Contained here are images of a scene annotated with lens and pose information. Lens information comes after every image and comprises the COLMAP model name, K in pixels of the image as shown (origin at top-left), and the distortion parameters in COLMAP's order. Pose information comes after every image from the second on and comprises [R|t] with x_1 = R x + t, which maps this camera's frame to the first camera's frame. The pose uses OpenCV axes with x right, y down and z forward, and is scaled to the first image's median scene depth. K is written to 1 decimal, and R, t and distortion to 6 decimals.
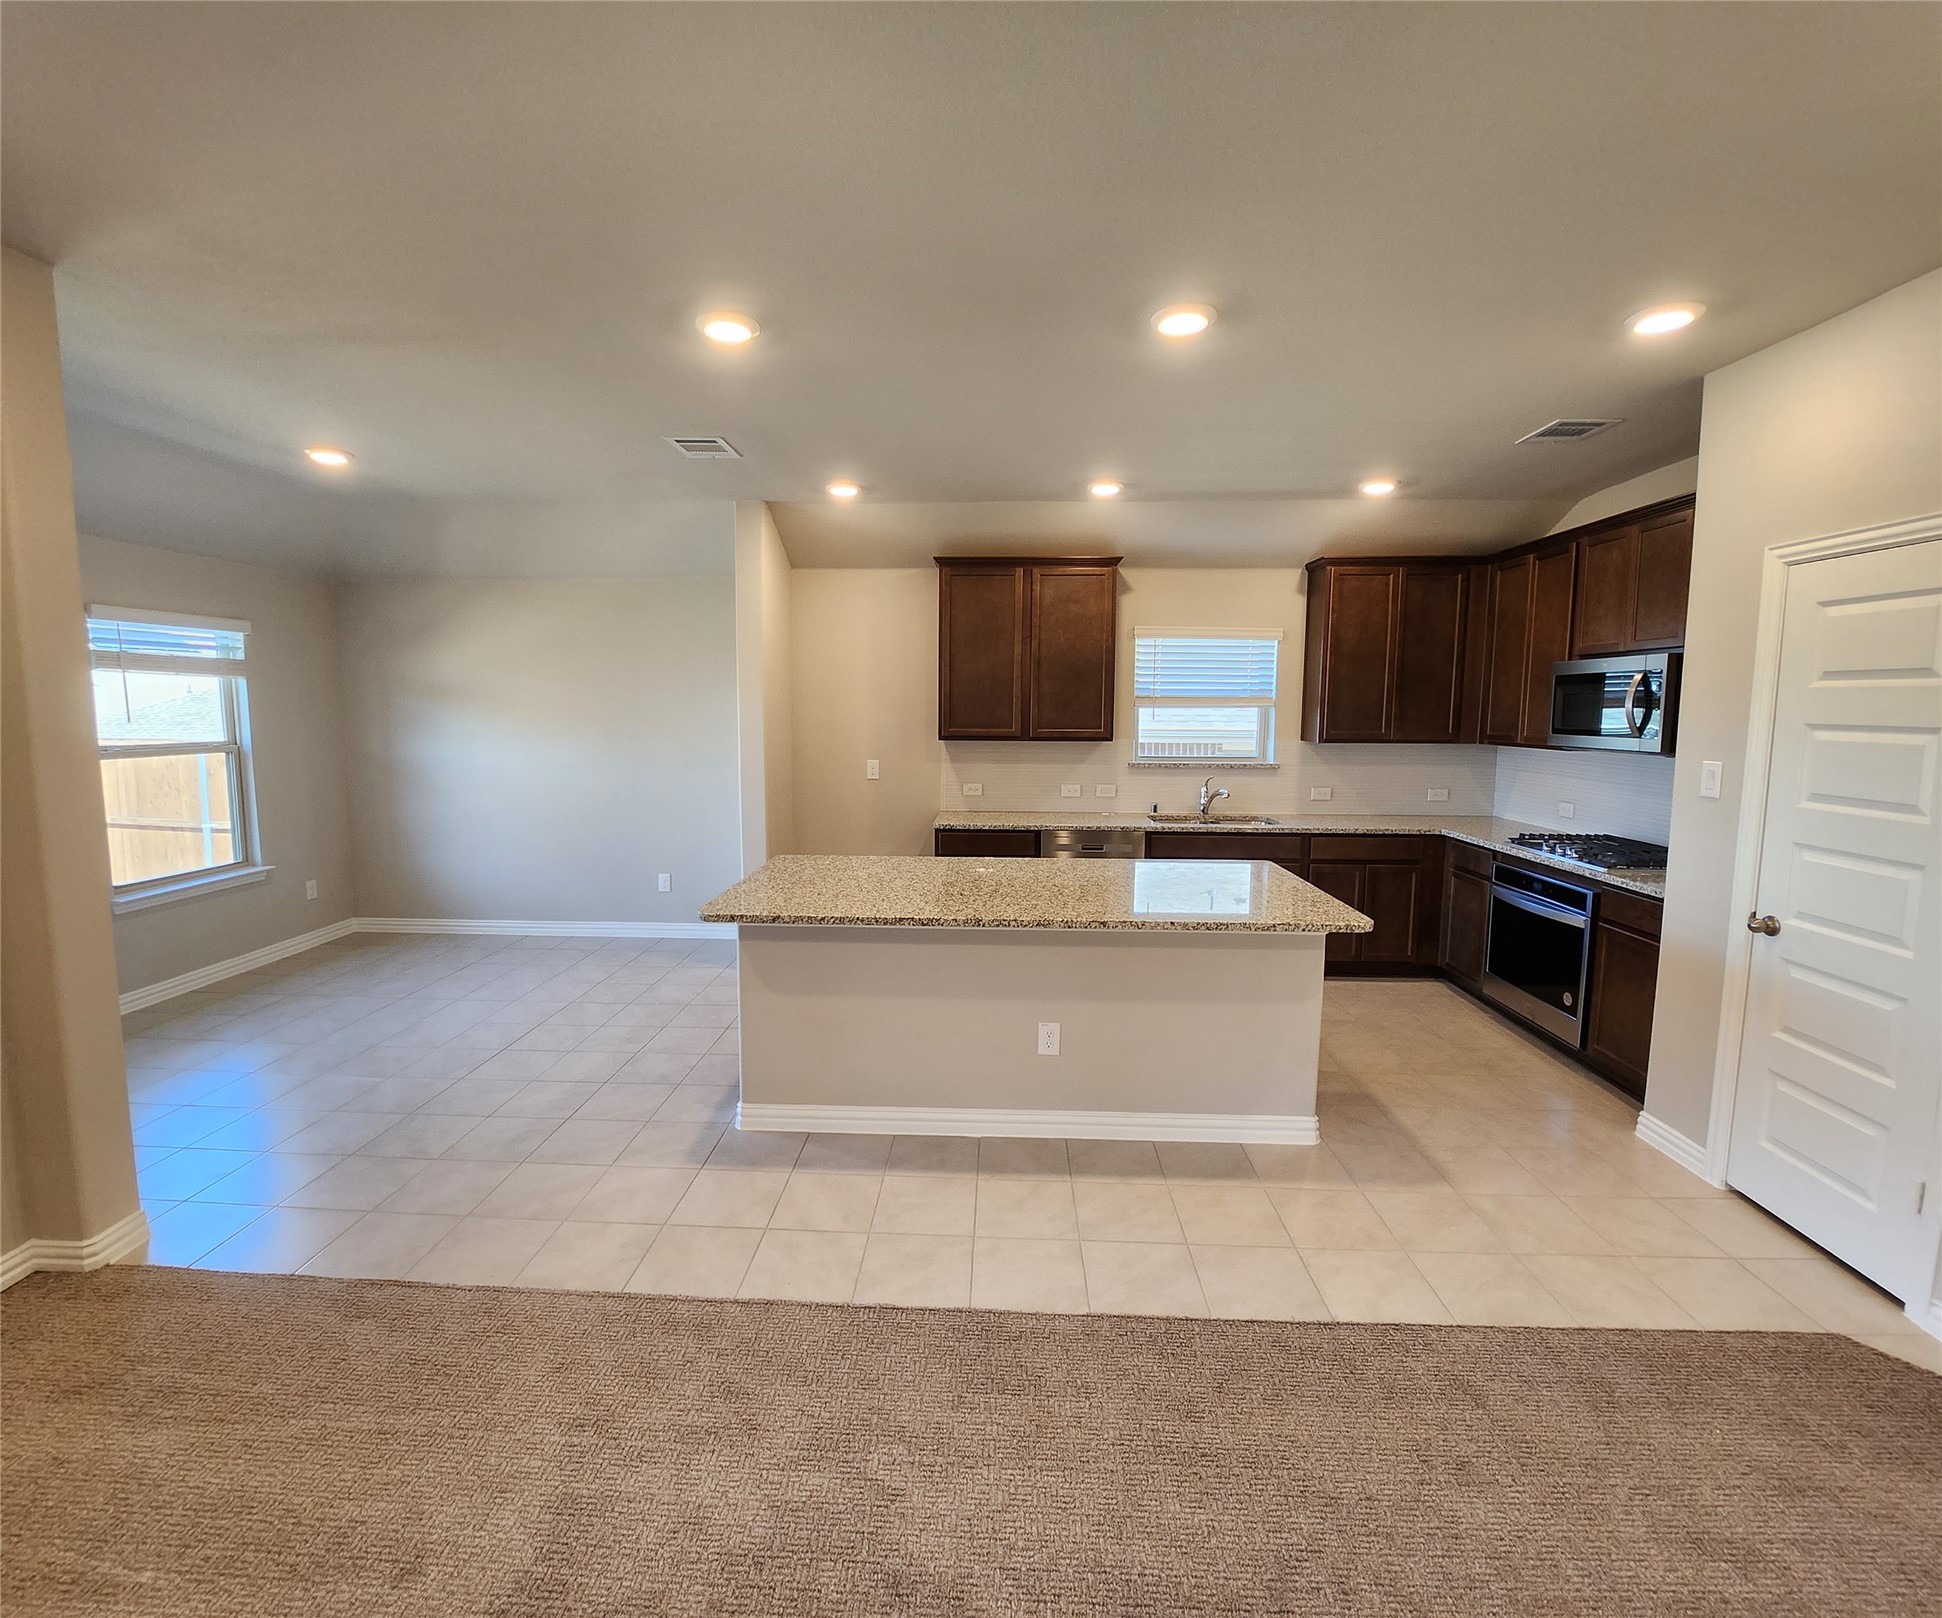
lens RADIAL K [[857.7, 0, 970.8], [0, 857.7, 804.3], [0, 0, 1]] dist [-0.015133, -0.002659]
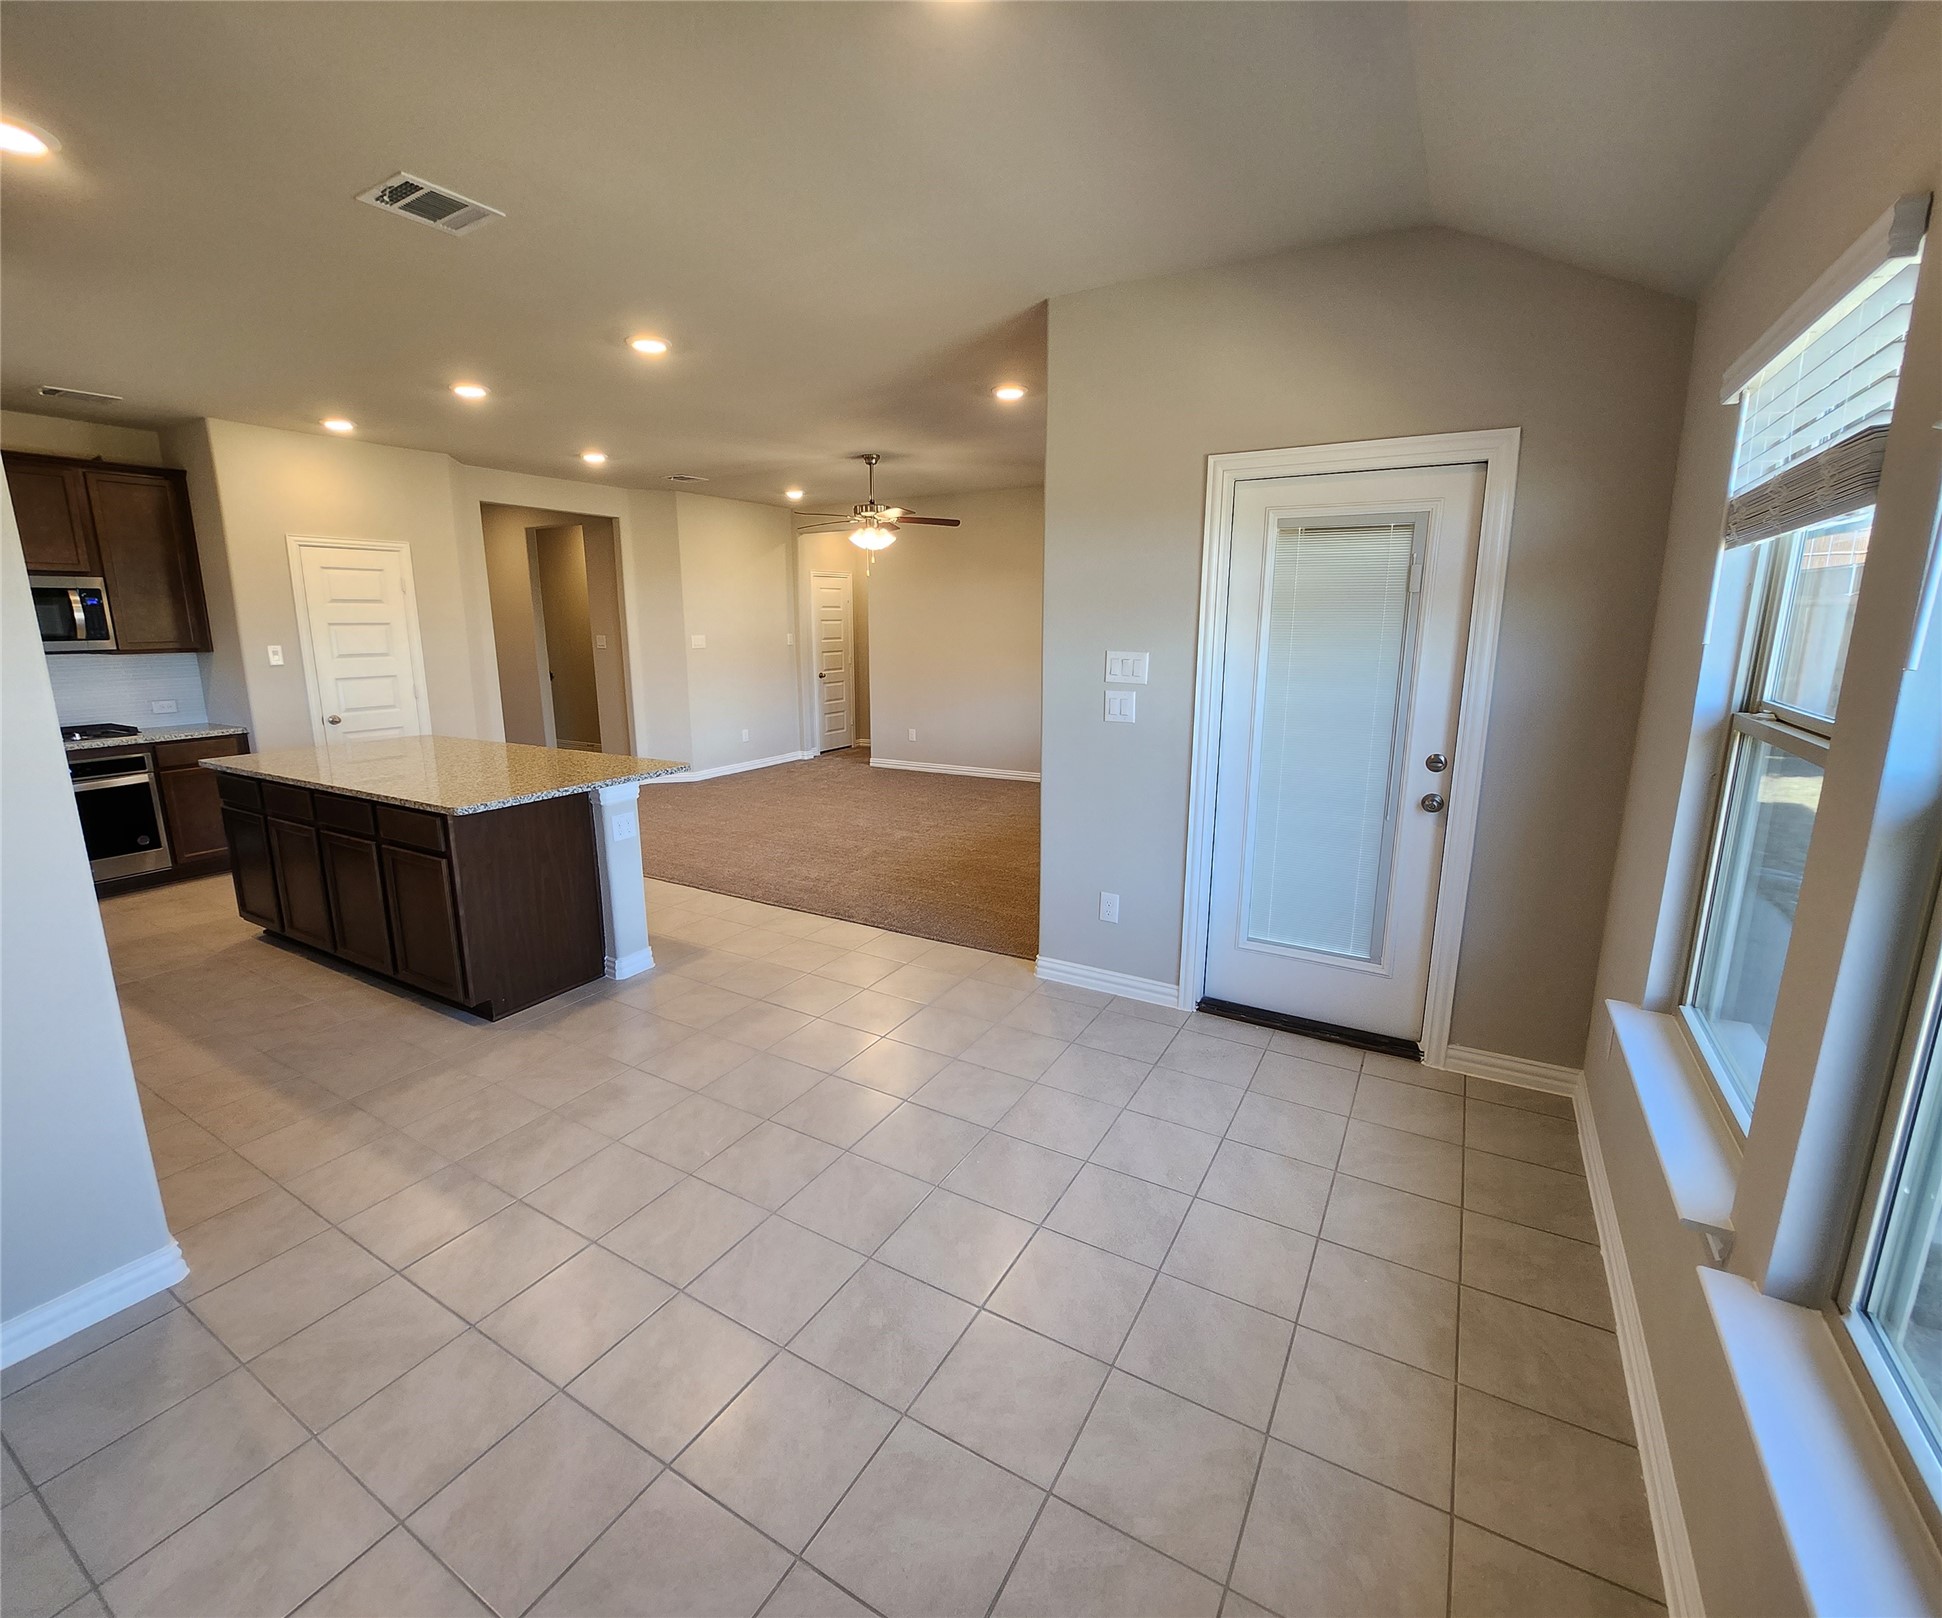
lens RADIAL K [[857.7, 0, 977.2], [0, 857.7, 797.1], [0, 0, 1]] dist [-0.015133, -0.002659]
pose [[-0.892604, -0.091228, 0.441515, -0.894956], [0.052175, 0.951830, 0.302154, -0.142724], [-0.447812, 0.292740, -0.844848, 1.307972]]
